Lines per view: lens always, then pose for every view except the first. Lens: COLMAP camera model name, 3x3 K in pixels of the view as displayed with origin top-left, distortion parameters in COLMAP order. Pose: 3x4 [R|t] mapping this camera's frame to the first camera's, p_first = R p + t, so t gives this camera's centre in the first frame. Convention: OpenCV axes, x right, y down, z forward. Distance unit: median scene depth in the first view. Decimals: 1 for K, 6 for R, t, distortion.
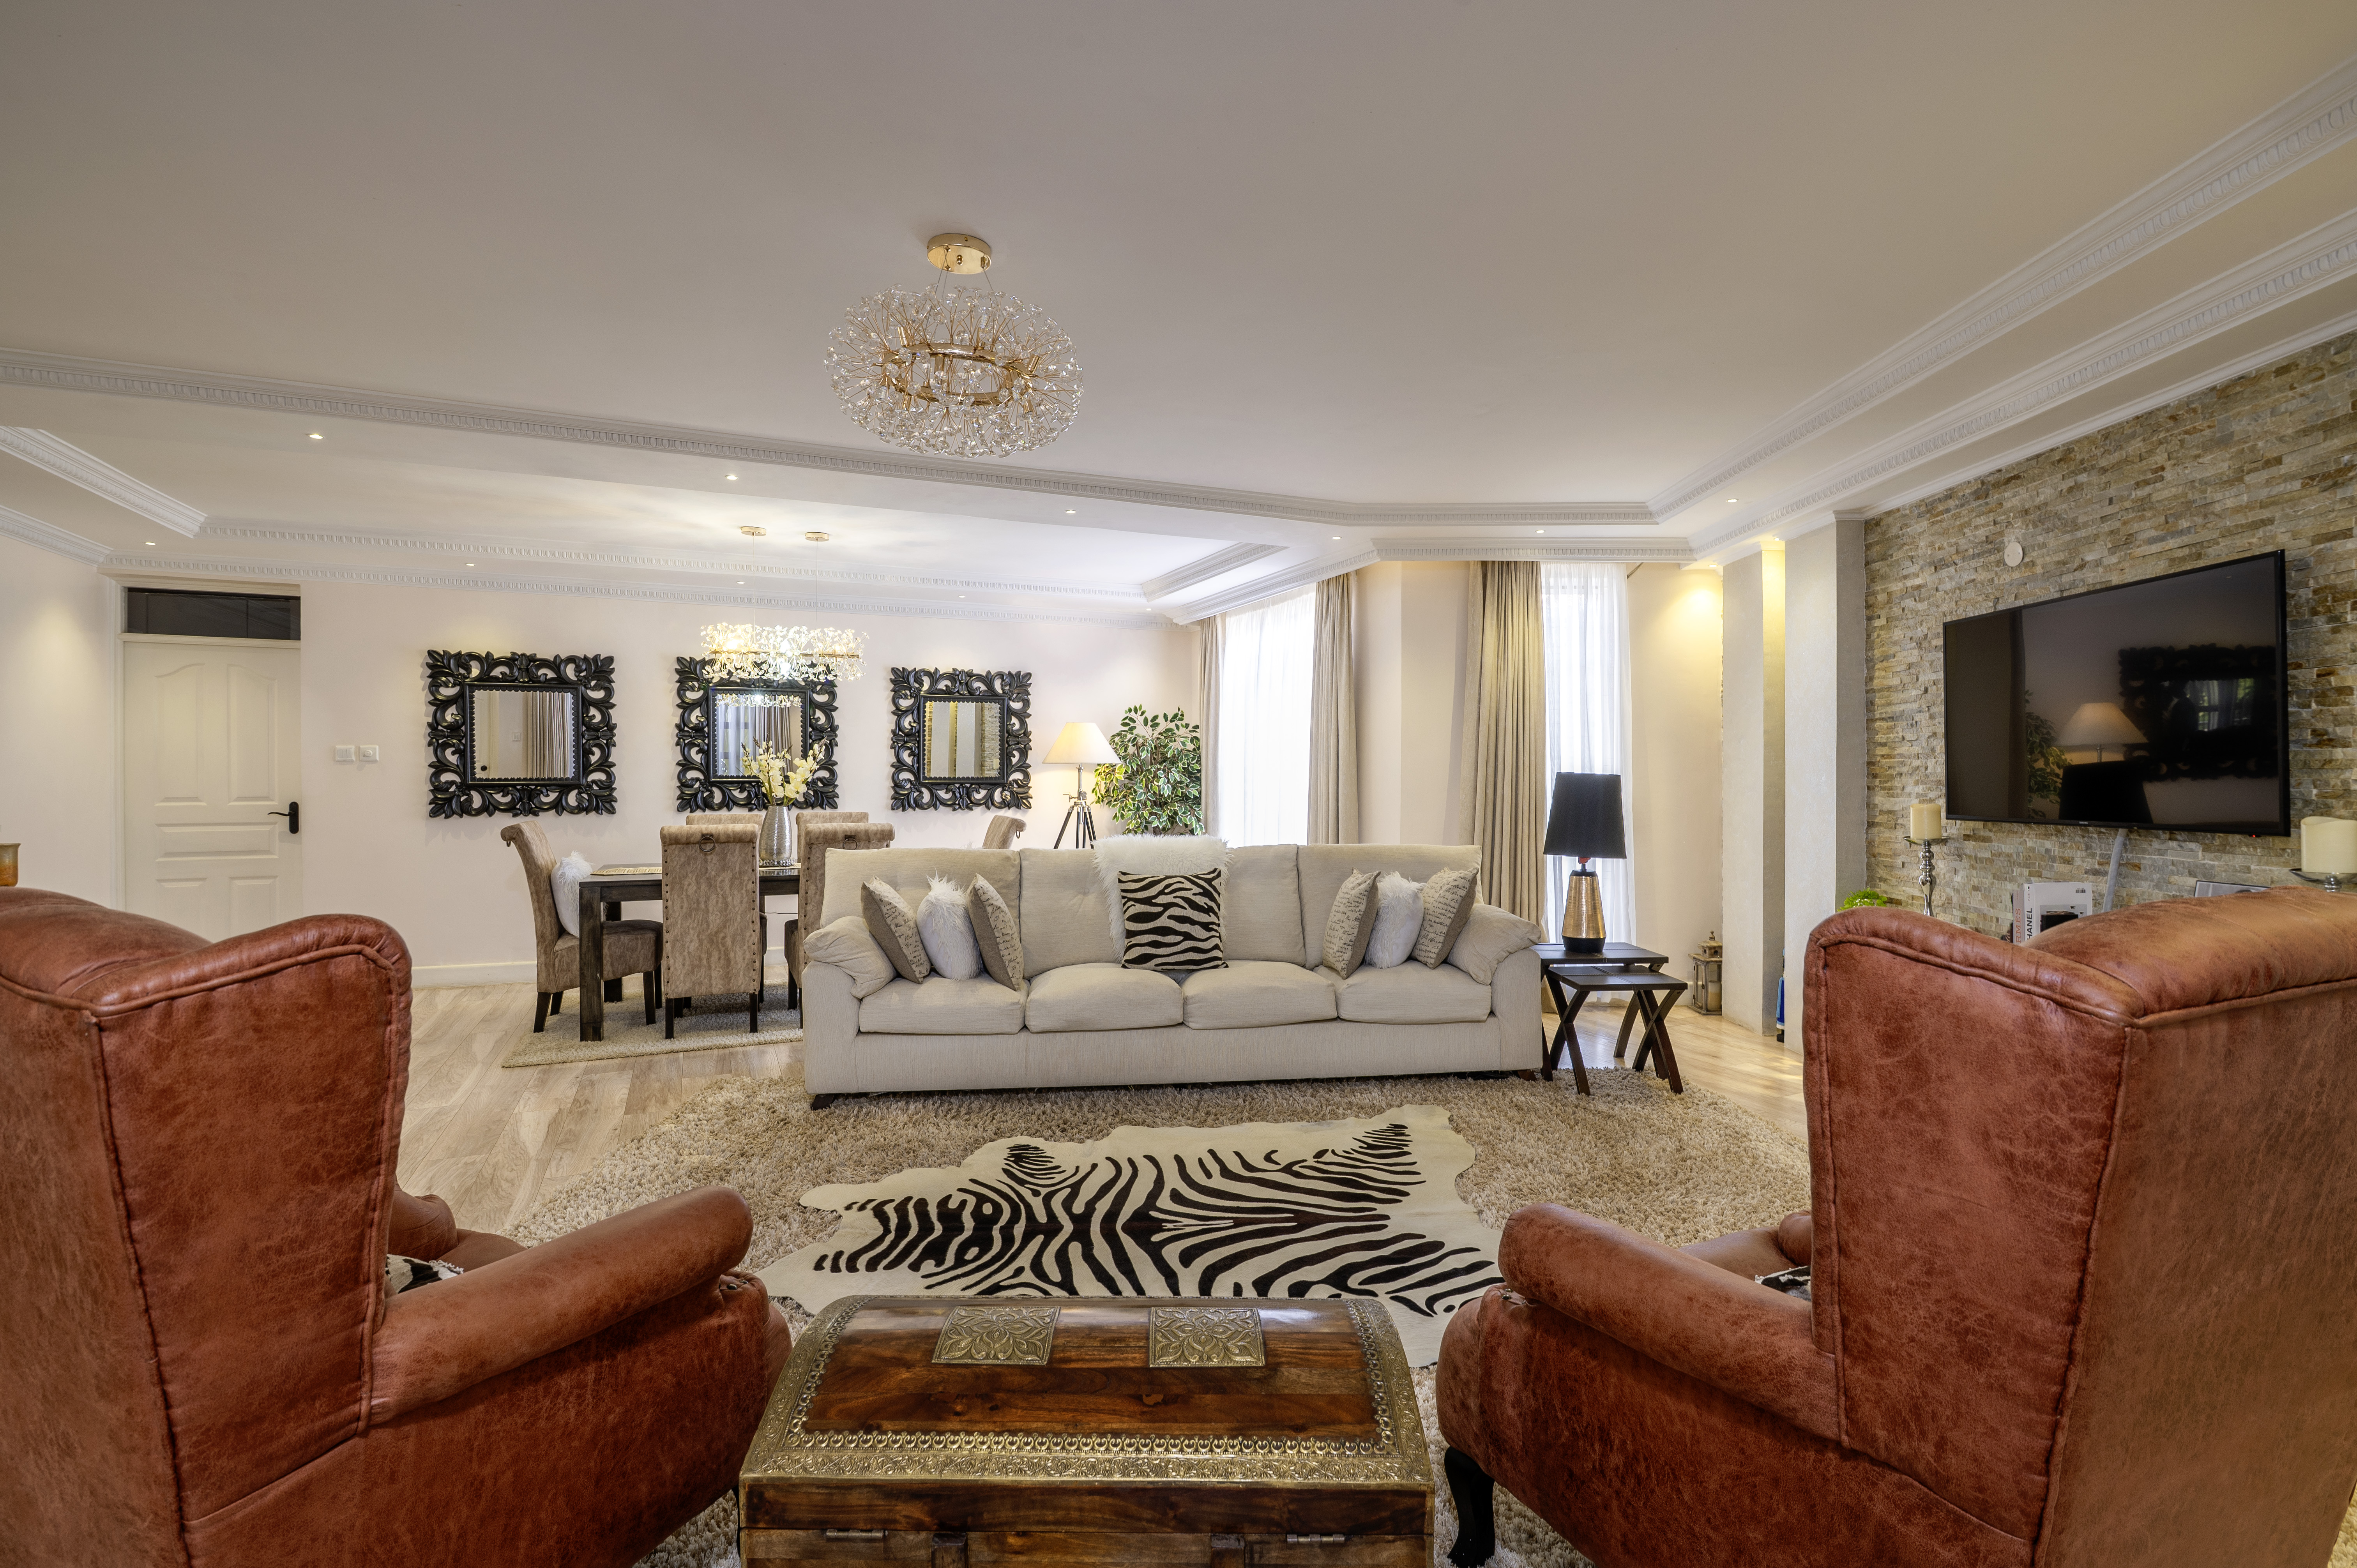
lens RADIAL K [[1079.8, 0, 1183.8], [0, 1079.8, 785.4], [0, 0, 1]] dist [-0.020092, 0.001589]
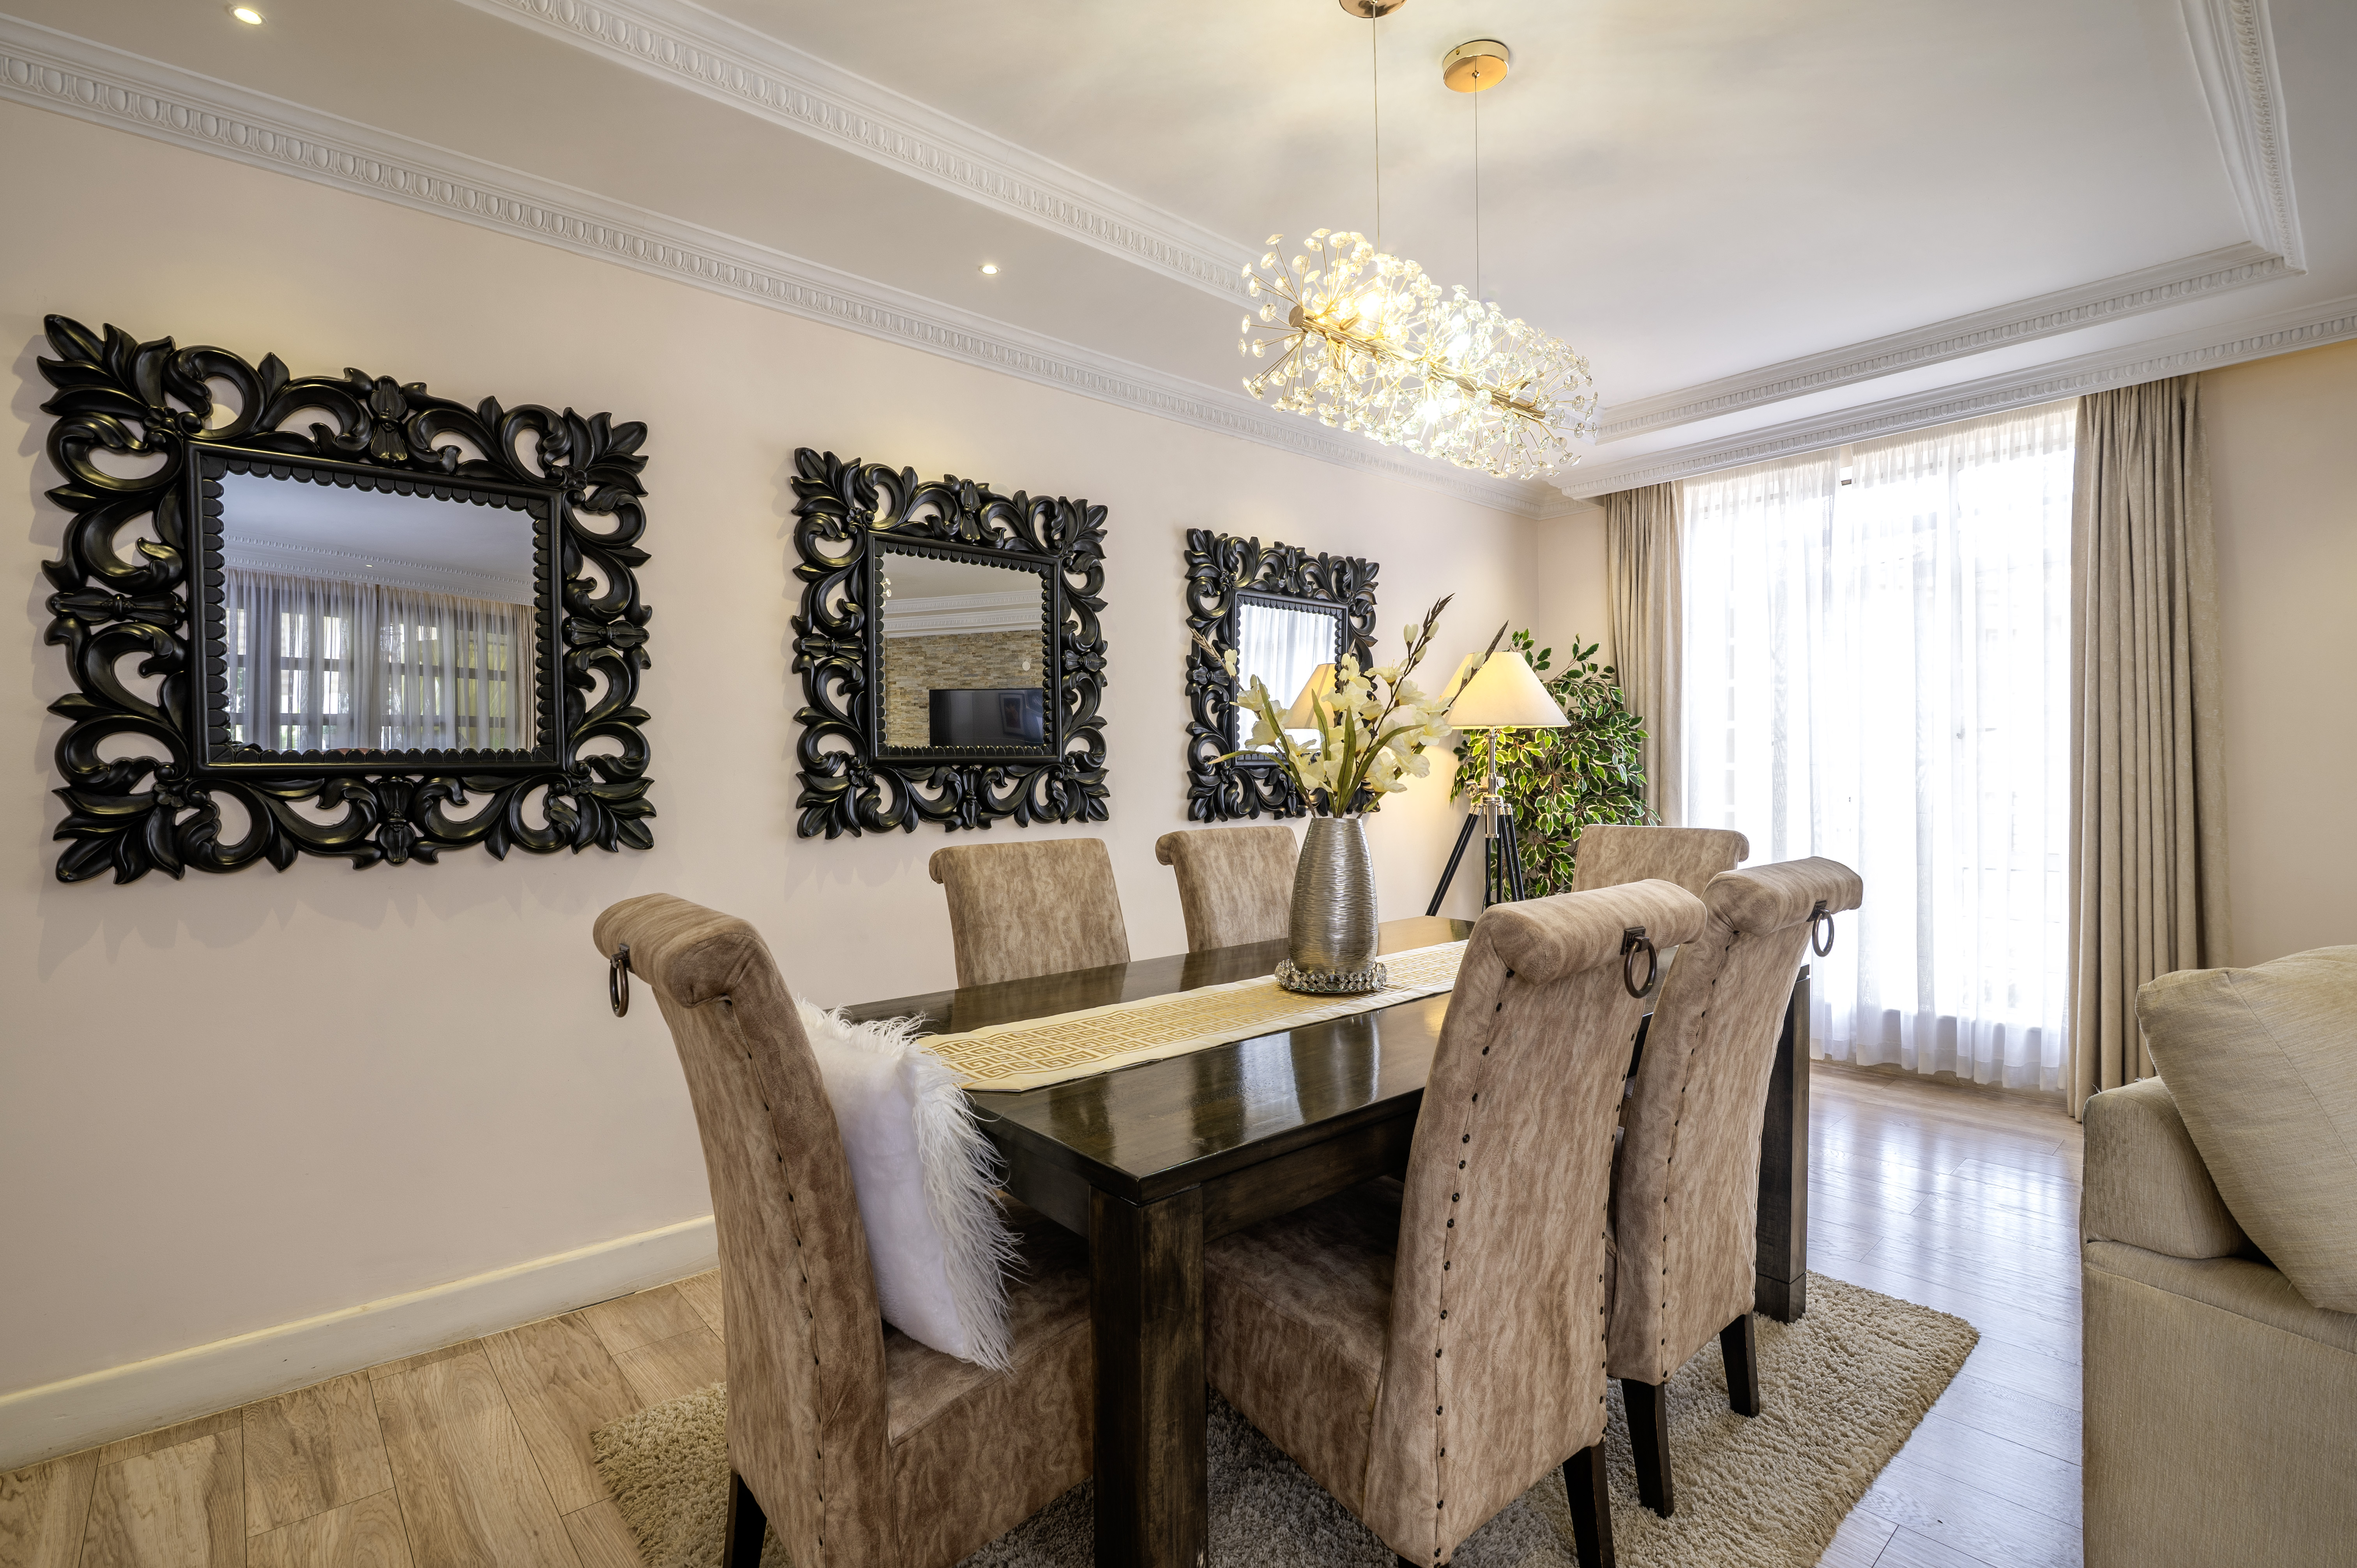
lens RADIAL K [[1079.8, 0, 1183.2], [0, 1079.8, 785.1], [0, 0, 1]] dist [-0.020092, 0.001589]
pose [[0.953262, -0.014638, 0.301791, -0.691121], [0.014346, 0.999892, 0.003185, 0.008887], [-0.301805, 0.001293, 0.953369, 0.873417]]
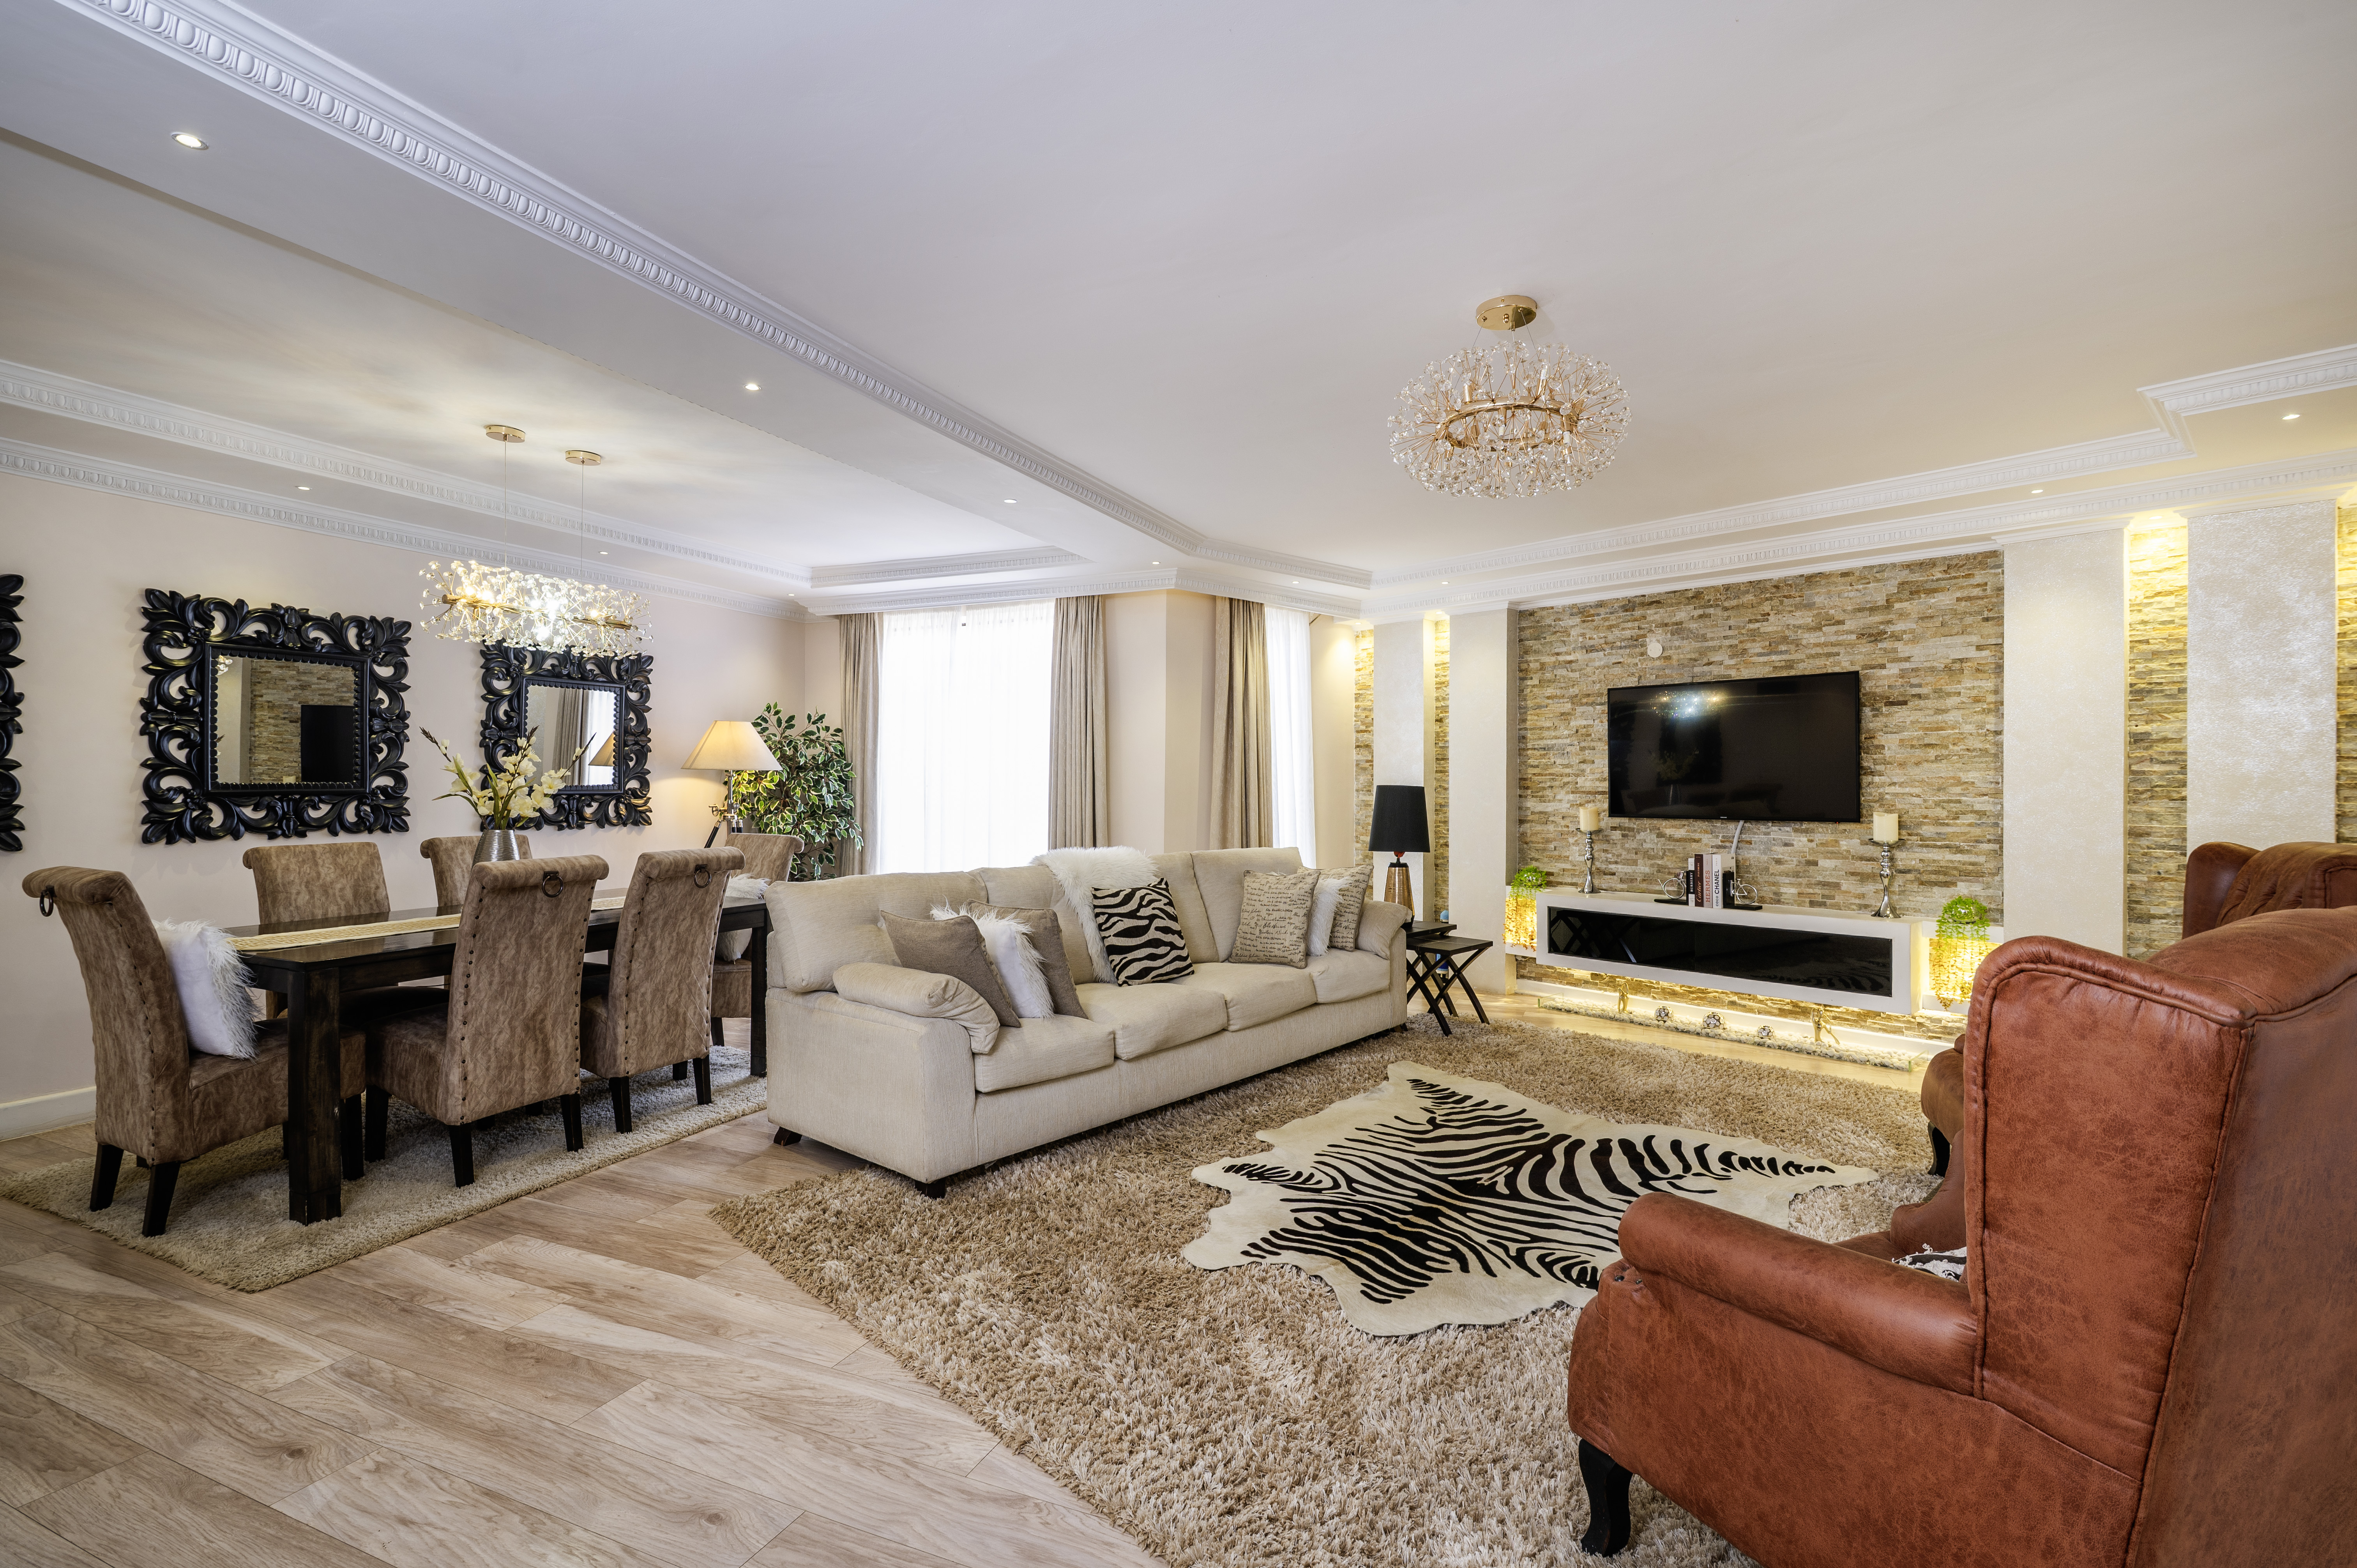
lens RADIAL K [[1079.8, 0, 1185.2], [0, 1079.8, 783.2], [0, 0, 1]] dist [-0.020092, 0.001589]
pose [[0.734191, 0.002282, 0.678940, -0.676143], [0.001387, 0.999987, -0.004860, -0.008679], [-0.678942, 0.004510, 0.734178, 0.242280]]
